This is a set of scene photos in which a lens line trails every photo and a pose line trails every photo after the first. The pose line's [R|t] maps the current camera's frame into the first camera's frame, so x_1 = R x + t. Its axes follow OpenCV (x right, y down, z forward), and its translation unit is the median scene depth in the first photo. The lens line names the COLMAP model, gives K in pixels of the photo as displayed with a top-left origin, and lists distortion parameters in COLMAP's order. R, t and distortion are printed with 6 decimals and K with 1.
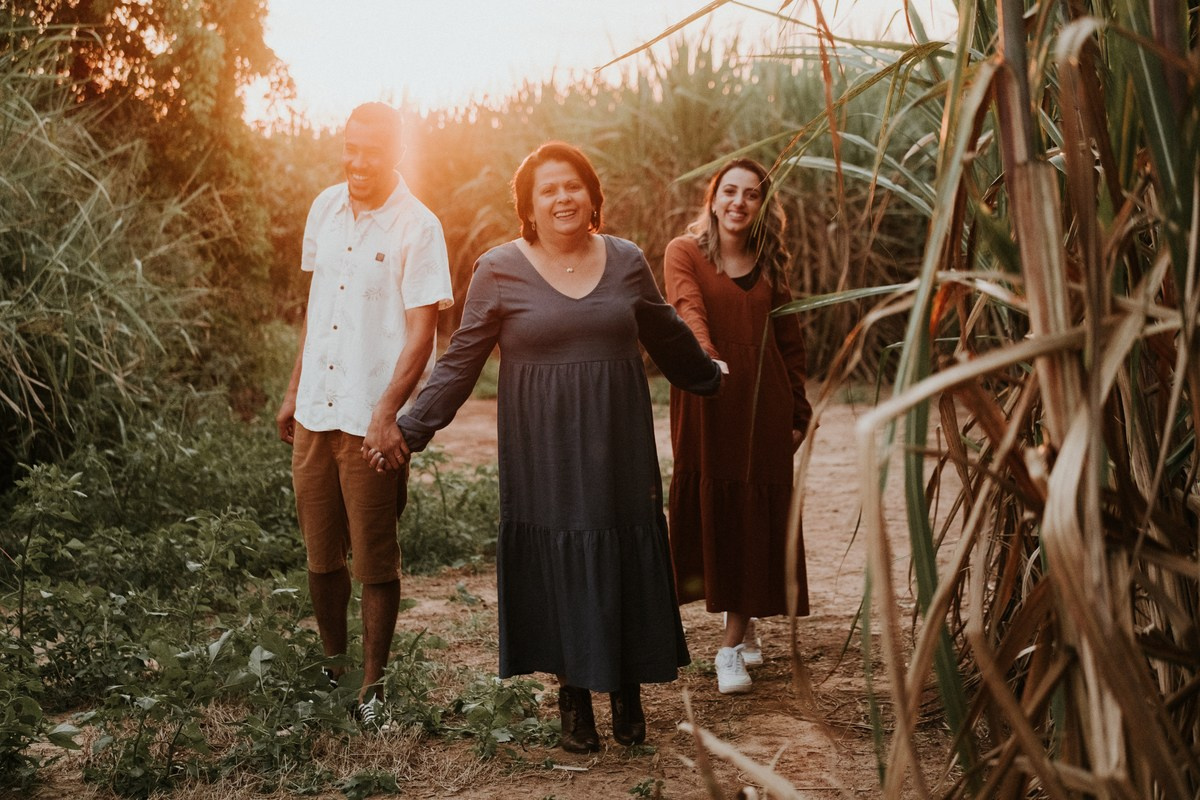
lens RADIAL K [[3016.0, 0, 621.5], [0, 3016.0, 357.1], [0, 0, 1]] dist [-0.815550, 0.000000]
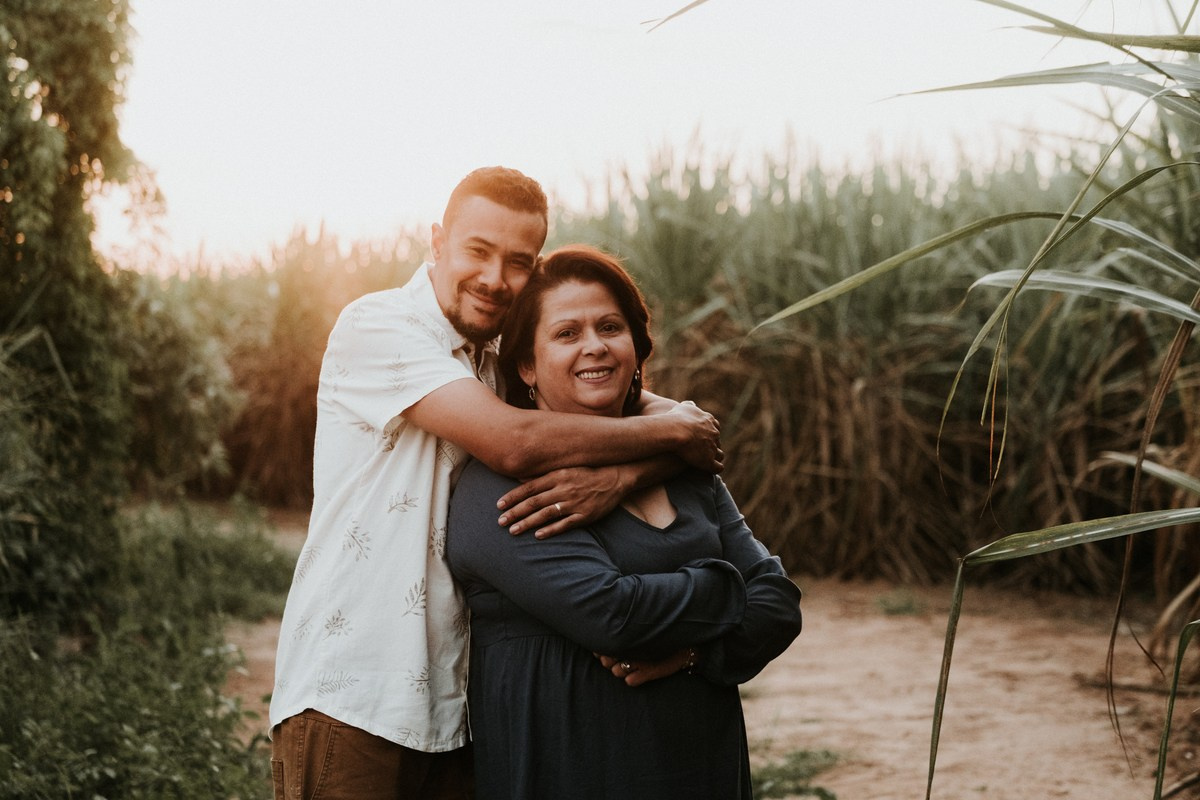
lens RADIAL K [[3079.9, 0, 593.2], [0, 3079.9, 393.8], [0, 0, 1]] dist [0.028330, 0.000000]
pose [[0.999887, -0.001276, 0.014963, -0.011824], [0.001849, 0.999261, -0.038393, -0.010836], [-0.014903, 0.038416, 0.999151, 0.210933]]
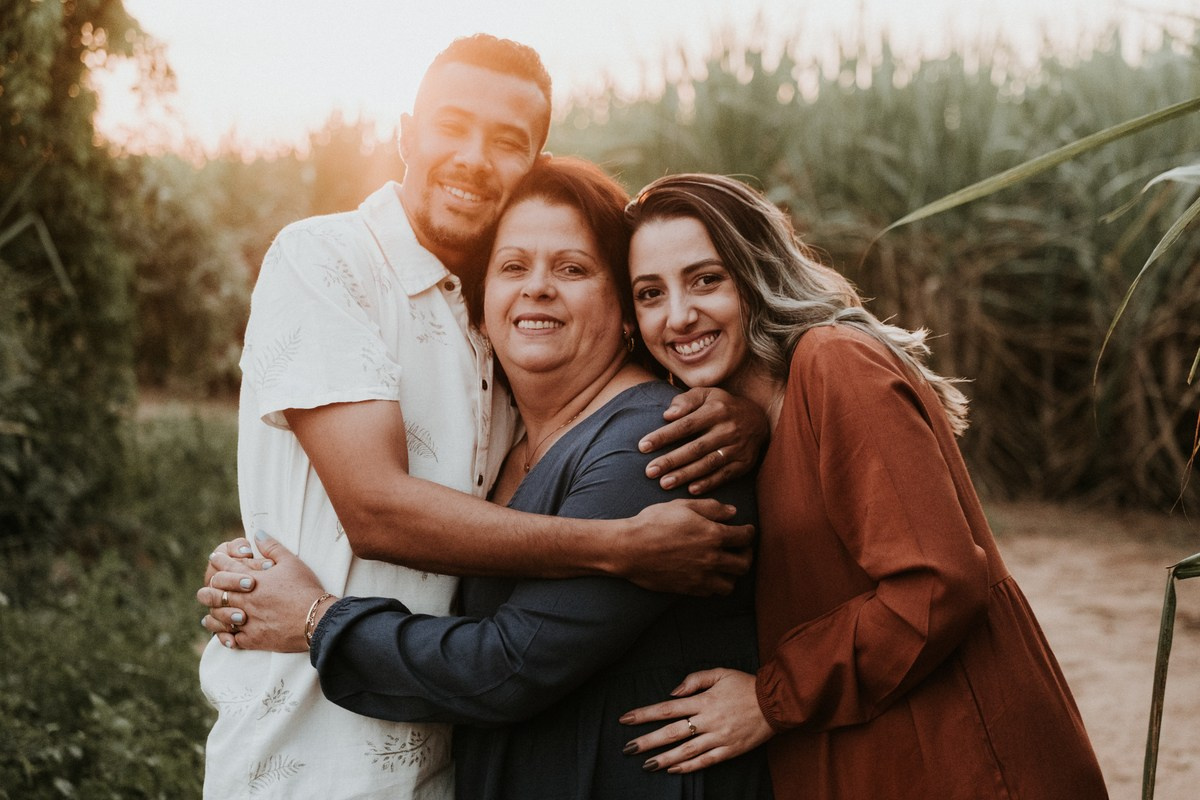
lens RADIAL K [[3120.4, 0, 635.5], [0, 3120.4, 390.8], [0, 0, 1]] dist [0.154083, 0.000000]
pose [[0.999912, 0.007846, 0.010726, -0.009968], [-0.007806, 0.999963, -0.003742, -0.016293], [-0.010755, 0.003658, 0.999935, 0.271586]]
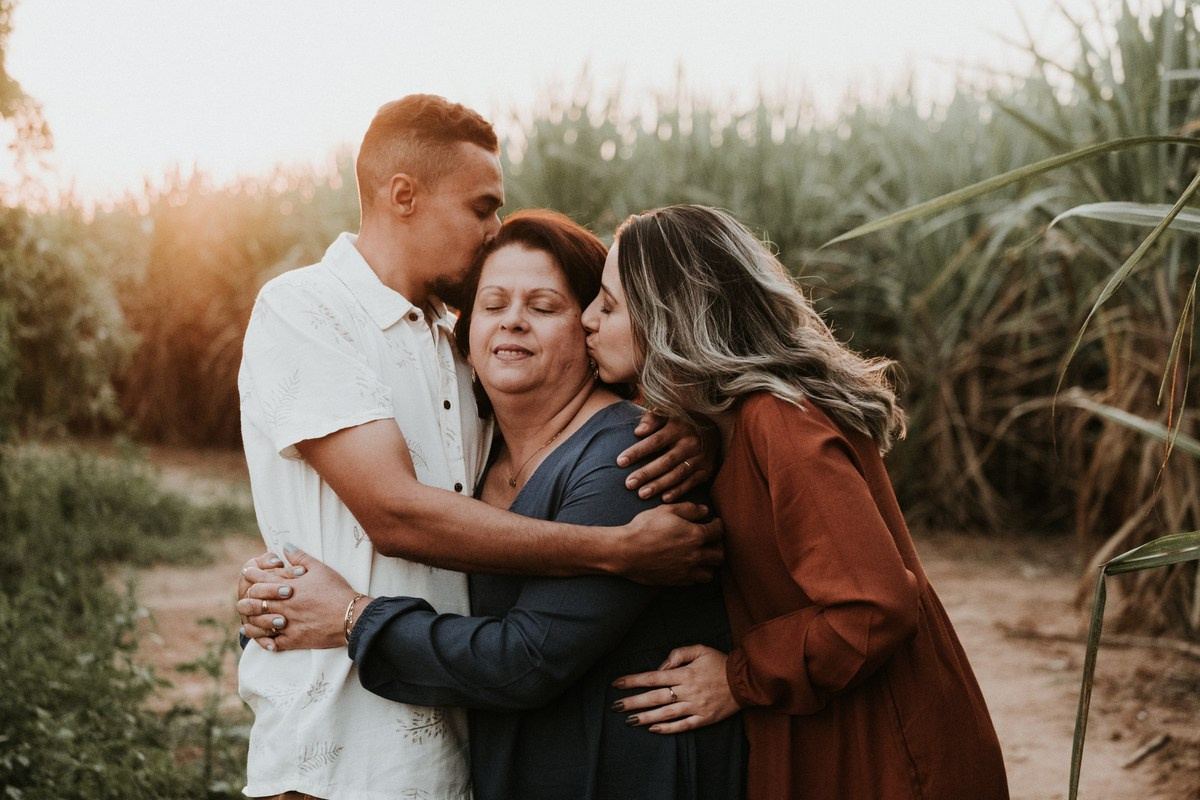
lens RADIAL K [[2969.8, 0, 604.2], [0, 2969.8, 407.5], [0, 0, 1]] dist [0.071606, 0.000000]
pose [[0.997655, -0.003733, 0.068345, -0.024522], [0.004501, 0.999928, -0.011081, -0.014975], [-0.068298, 0.011362, 0.997600, 0.258292]]
